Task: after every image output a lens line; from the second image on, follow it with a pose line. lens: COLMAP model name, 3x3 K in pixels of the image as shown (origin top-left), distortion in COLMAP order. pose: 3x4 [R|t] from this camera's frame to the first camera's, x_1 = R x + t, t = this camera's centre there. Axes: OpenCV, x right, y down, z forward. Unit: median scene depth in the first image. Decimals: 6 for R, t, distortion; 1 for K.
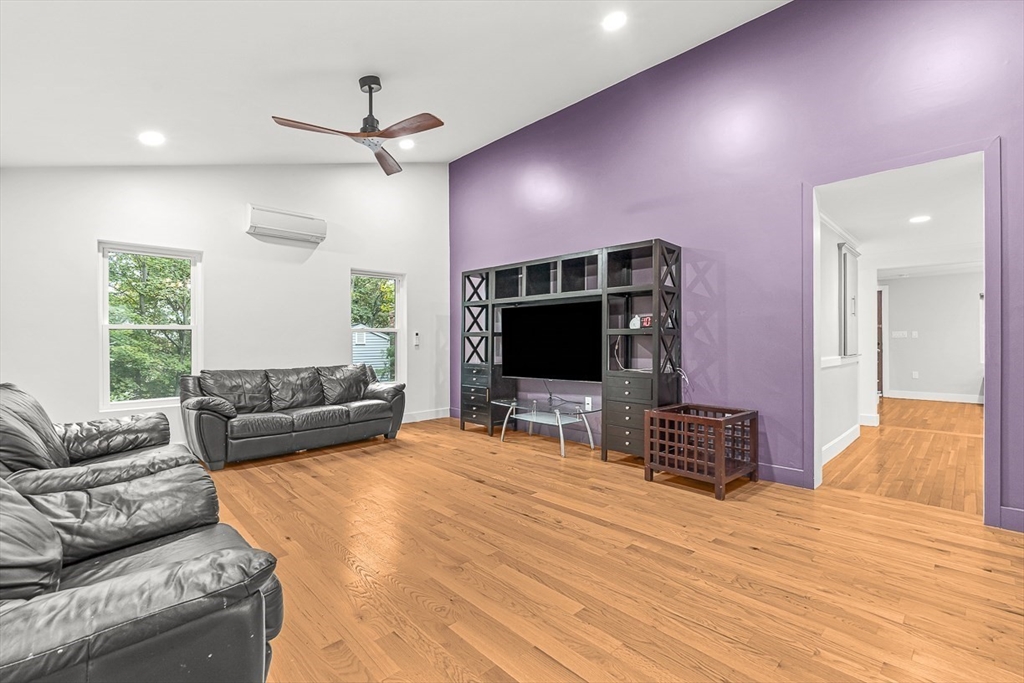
lens RADIAL K [[451.3, 0, 514.4], [0, 451.3, 338.6], [0, 0, 1]] dist [-0.001514, 0.000150]
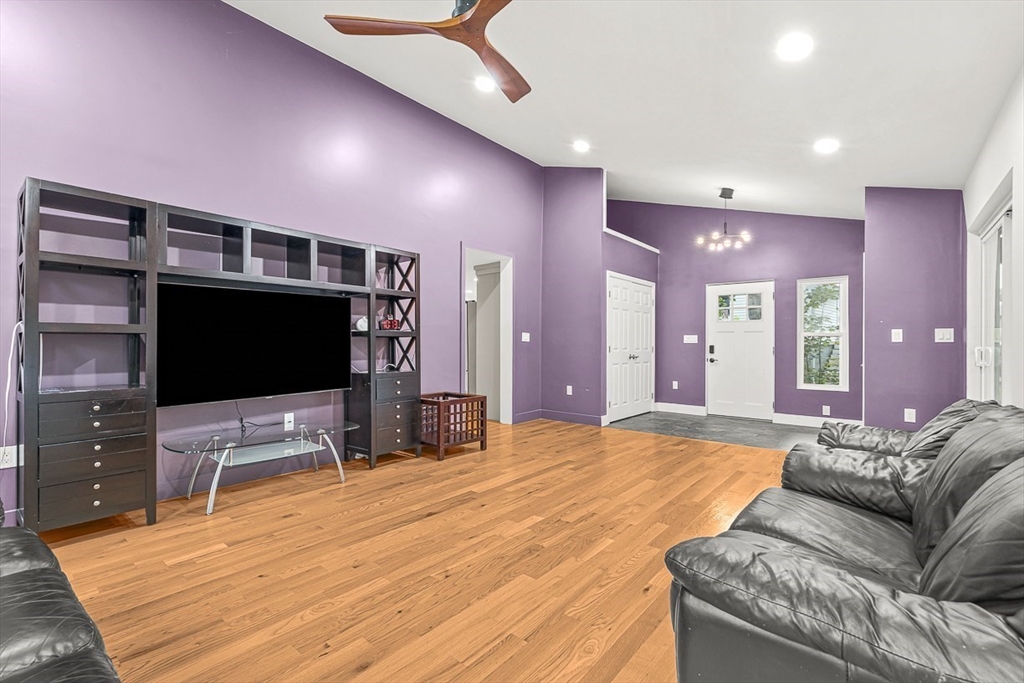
lens RADIAL K [[452.1, 0, 510.8], [0, 452.1, 336.6], [0, 0, 1]] dist [-0.009707, -0.000094]
pose [[-0.100505, 0.013864, 0.994840, -0.951768], [-0.003150, 0.999893, -0.014252, 0.006787], [-0.994932, -0.004566, -0.100451, 0.986552]]
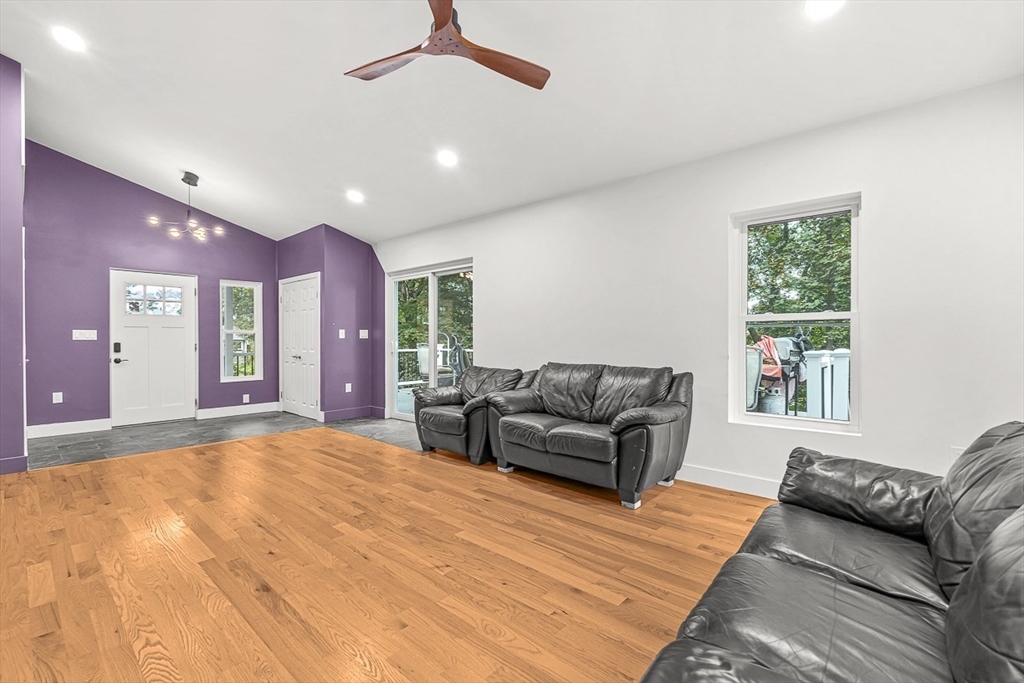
lens RADIAL K [[454.9, 0, 511.6], [0, 454.9, 339.1], [0, 0, 1]] dist [-0.005231, -0.000102]
pose [[-0.997641, 0.003295, -0.068574, -0.363063], [0.003301, 0.999995, 0.000023, 0.006281], [0.068574, -0.000203, -0.997646, 1.665738]]
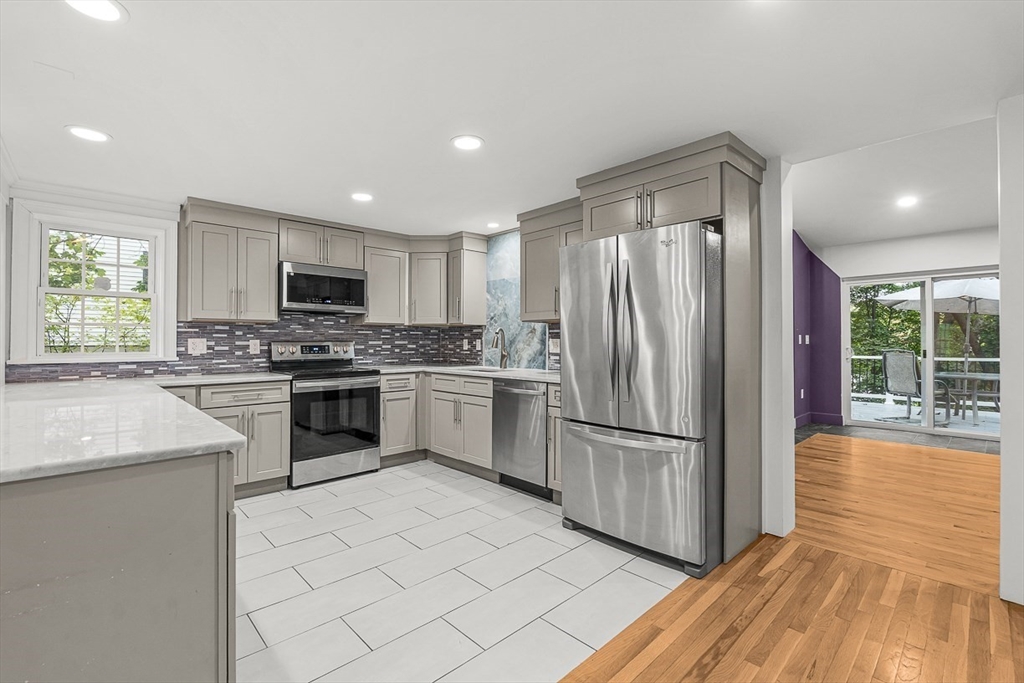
lens RADIAL K [[454.9, 0, 511.6], [0, 454.9, 339.1], [0, 0, 1]] dist [-0.005231, -0.000102]
pose [[-0.999915, 0.001562, 0.012963, 1.333684], [0.001496, 0.999986, -0.005088, -0.012148], [-0.012971, -0.005068, -0.999903, 1.626667]]
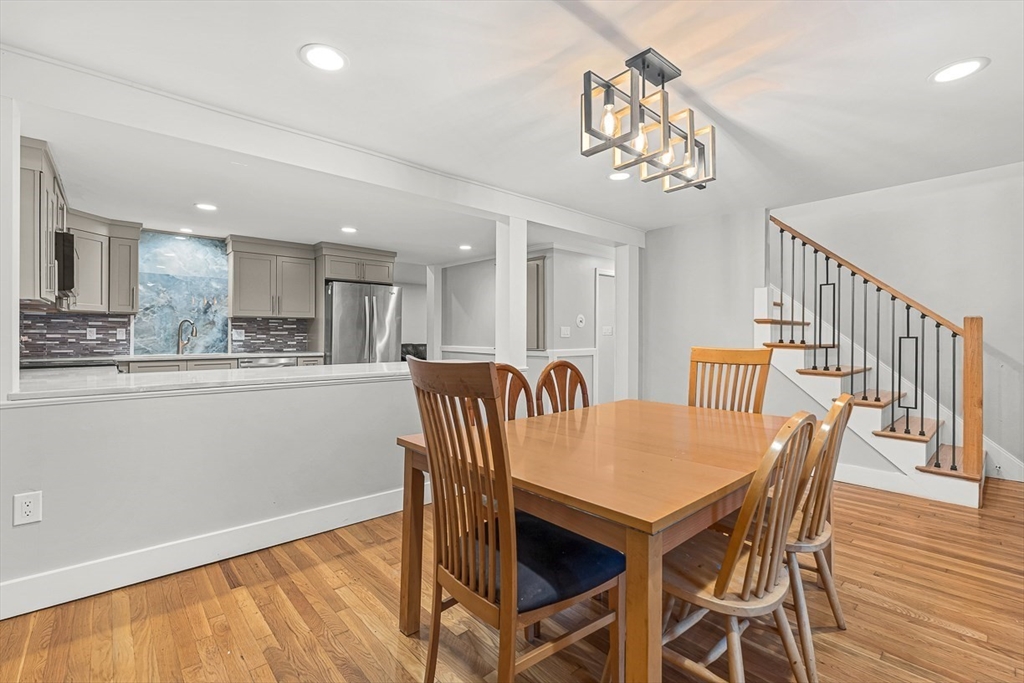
lens RADIAL K [[454.9, 0, 511.6], [0, 454.9, 339.1], [0, 0, 1]] dist [-0.005231, -0.000102]
pose [[-0.040839, 0.008681, -0.999128, 2.768280], [-0.003250, 0.999956, 0.008821, -0.002329], [0.999160, 0.003607, -0.040809, 1.474503]]
